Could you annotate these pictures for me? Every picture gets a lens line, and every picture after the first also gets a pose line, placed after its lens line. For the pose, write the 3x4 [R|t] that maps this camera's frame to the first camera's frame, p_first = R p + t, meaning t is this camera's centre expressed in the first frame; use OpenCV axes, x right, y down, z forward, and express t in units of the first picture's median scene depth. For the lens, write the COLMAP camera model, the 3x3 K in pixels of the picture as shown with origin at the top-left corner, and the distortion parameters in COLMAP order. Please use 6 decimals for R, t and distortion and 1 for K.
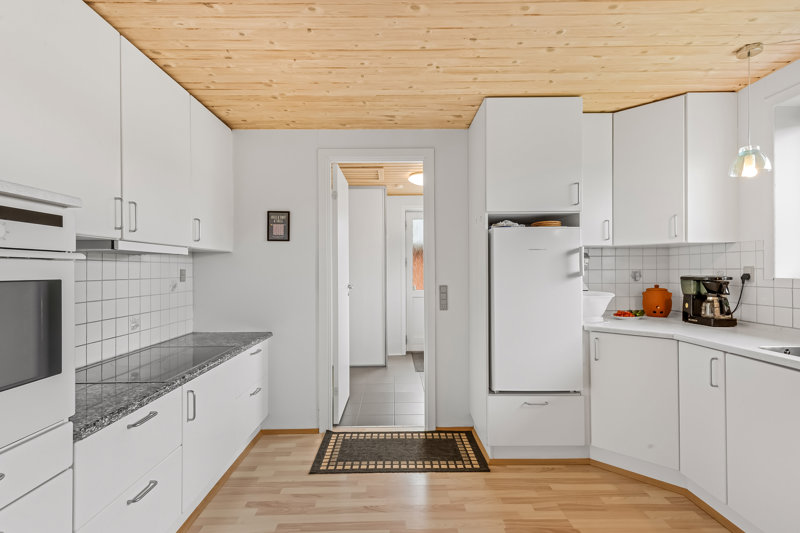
lens RADIAL K [[407.9, 0, 399.8], [0, 407.9, 268.5], [0, 0, 1]] dist [0.022713, -0.000545]
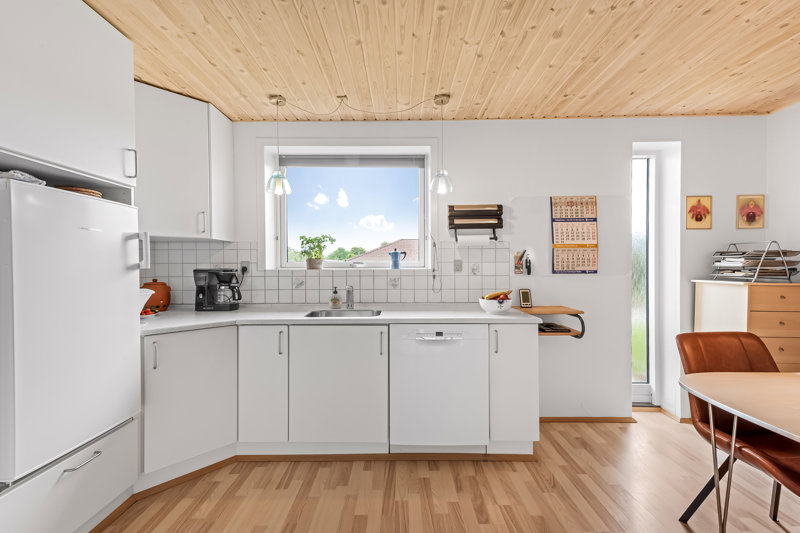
lens RADIAL K [[341.1, 0, 400.6], [0, 341.1, 269.0], [0, 0, 1]] dist [0.030139, -0.008653]
pose [[0.021724, -0.002130, 0.999762, -0.209935], [0.000140, 0.999998, 0.002127, 0.016042], [-0.999764, 0.000094, 0.021725, 0.453658]]
